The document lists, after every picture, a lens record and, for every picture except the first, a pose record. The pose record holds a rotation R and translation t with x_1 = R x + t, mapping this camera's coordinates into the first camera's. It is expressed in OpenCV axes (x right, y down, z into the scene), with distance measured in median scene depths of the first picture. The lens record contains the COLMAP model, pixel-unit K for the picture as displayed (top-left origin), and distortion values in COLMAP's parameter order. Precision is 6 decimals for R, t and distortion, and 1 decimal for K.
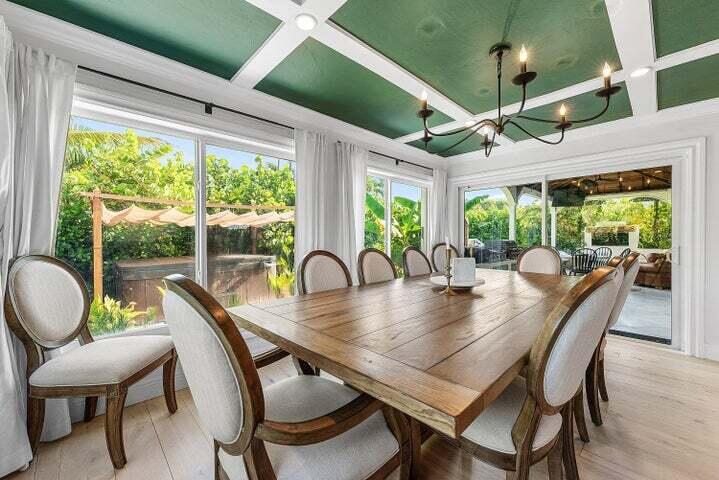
lens RADIAL K [[292.5, 0, 363.0], [0, 292.5, 240.2], [0, 0, 1]] dist [0.000940, -0.000005]
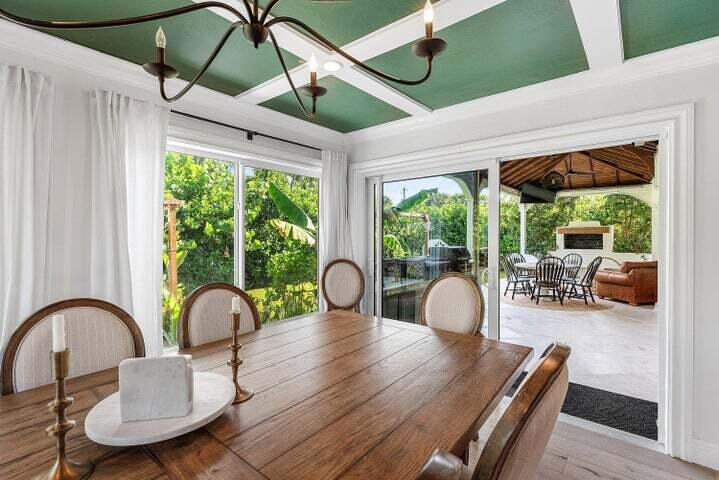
lens RADIAL K [[341.3, 0, 357.2], [0, 341.3, 237.0], [0, 0, 1]] dist [0.000060, -0.000330]
pose [[0.994321, 0.001268, 0.106411, 0.224391], [-0.000843, 0.999991, -0.004038, -0.038933], [-0.106415, 0.003926, 0.994314, 0.209279]]
